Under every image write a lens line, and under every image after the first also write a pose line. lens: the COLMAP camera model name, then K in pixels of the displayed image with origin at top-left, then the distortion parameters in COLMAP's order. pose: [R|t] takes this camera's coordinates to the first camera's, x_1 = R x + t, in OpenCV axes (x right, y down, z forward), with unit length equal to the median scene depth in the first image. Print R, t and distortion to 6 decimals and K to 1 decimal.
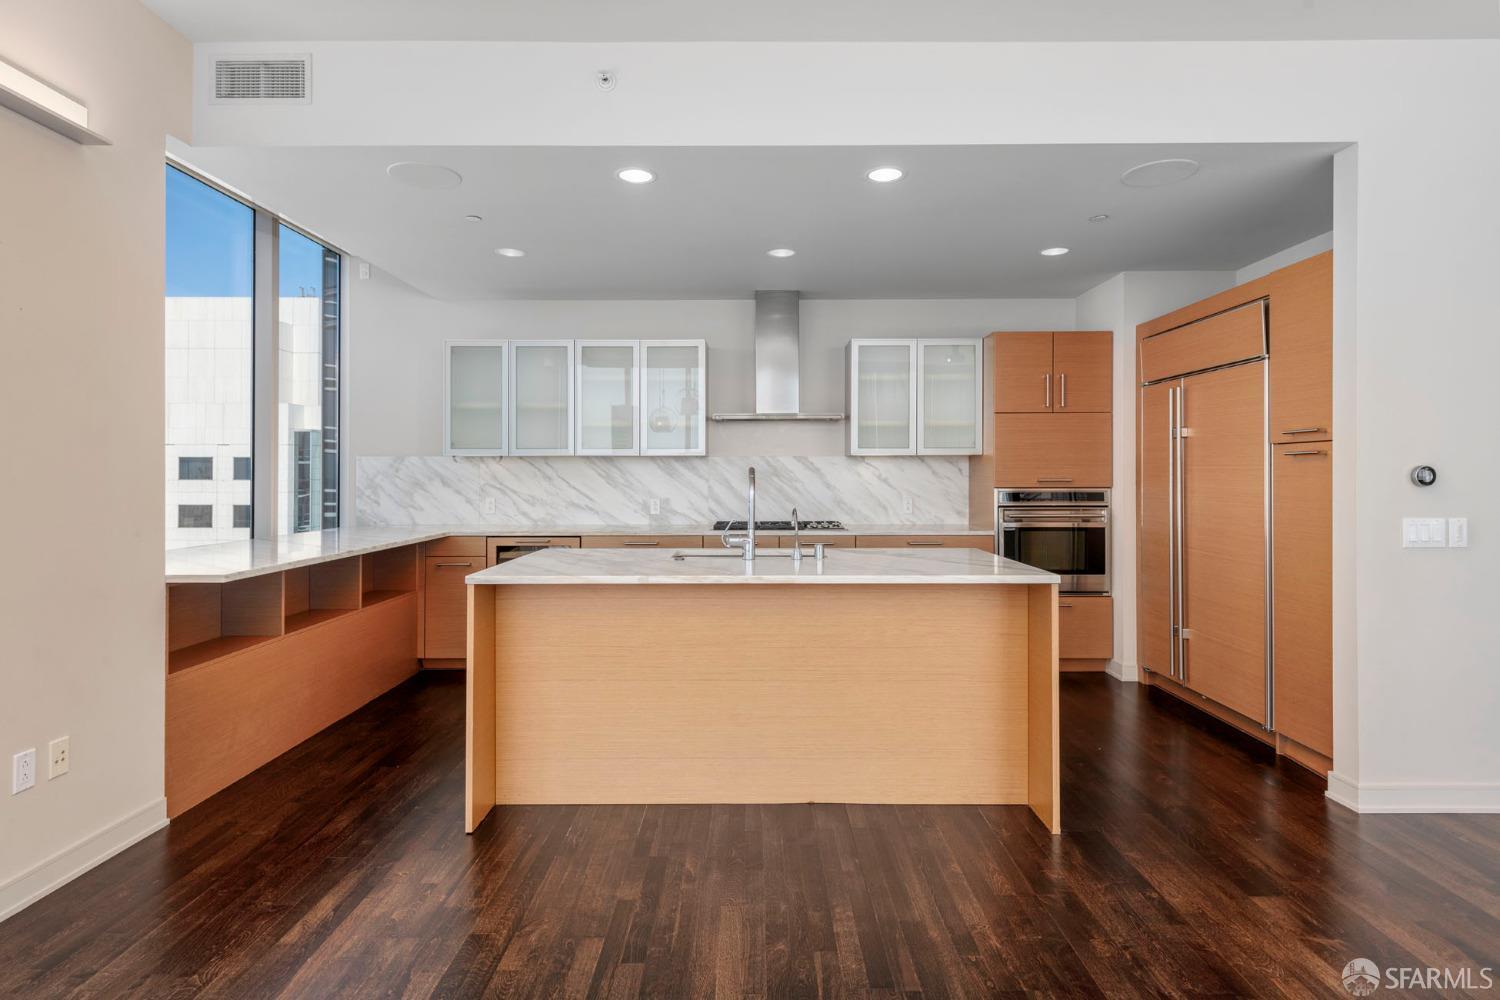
lens RADIAL K [[797.7, 0, 752.0], [0, 797.7, 474.3], [0, 0, 1]] dist [0.008188, -0.000432]
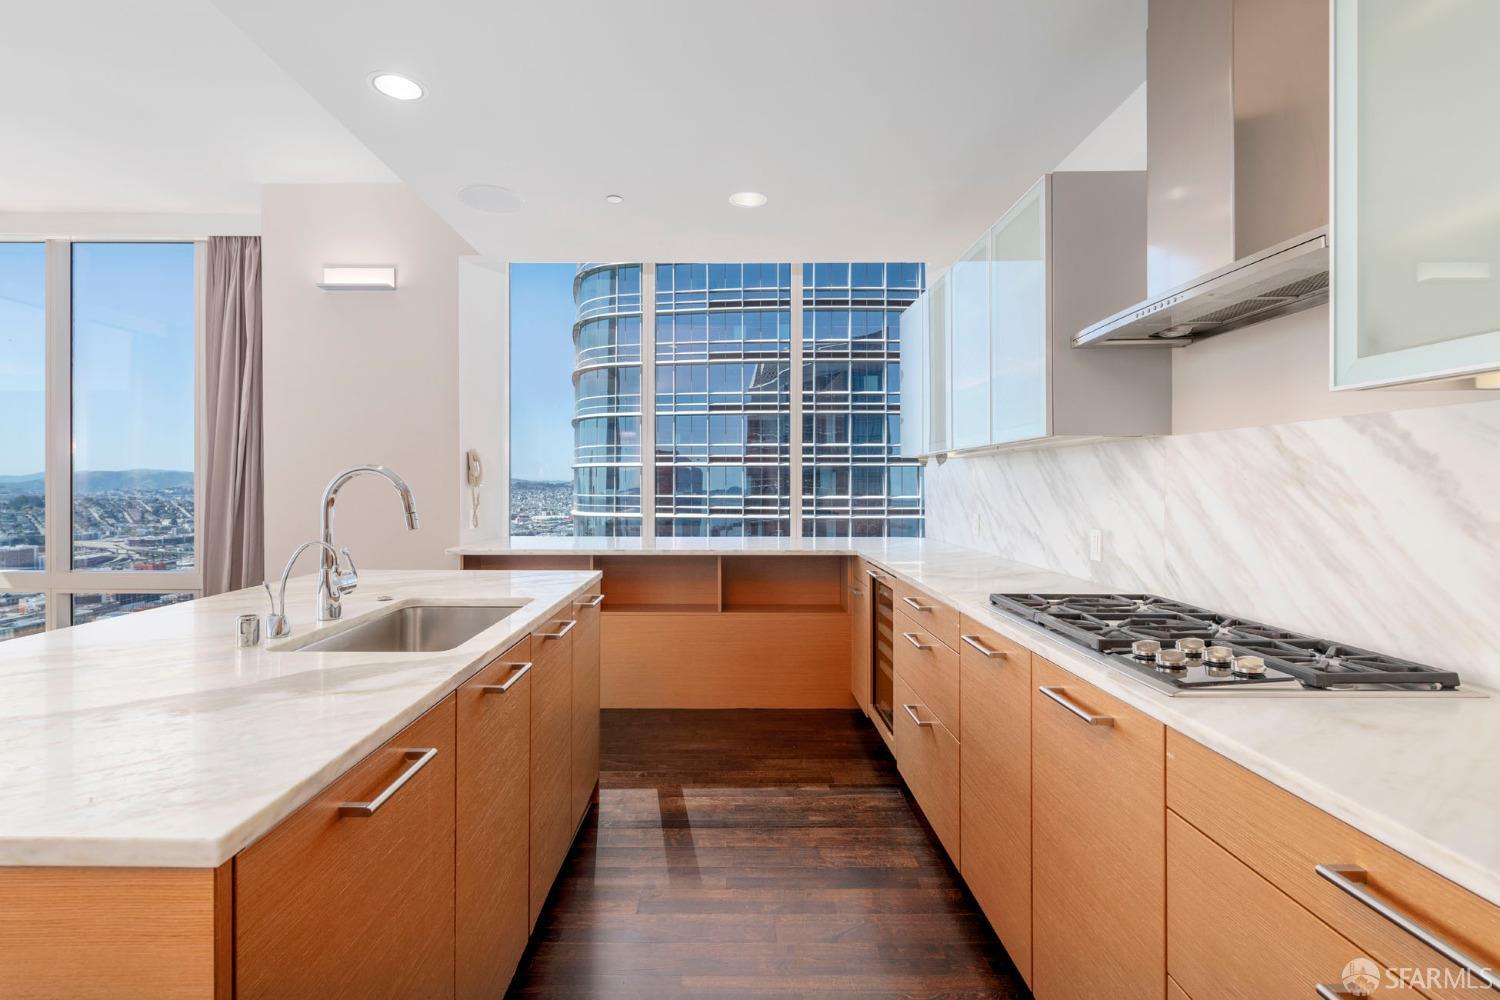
lens RADIAL K [[700.9, 0, 727.8], [0, 700.9, 500.7], [0, 0, 1]] dist [-0.001056, -0.000969]
pose [[0.007612, 0.025214, -0.999653, 0.323648], [-0.002594, 0.999679, 0.025194, 0.002696], [0.999968, 0.002401, 0.007675, 0.810449]]
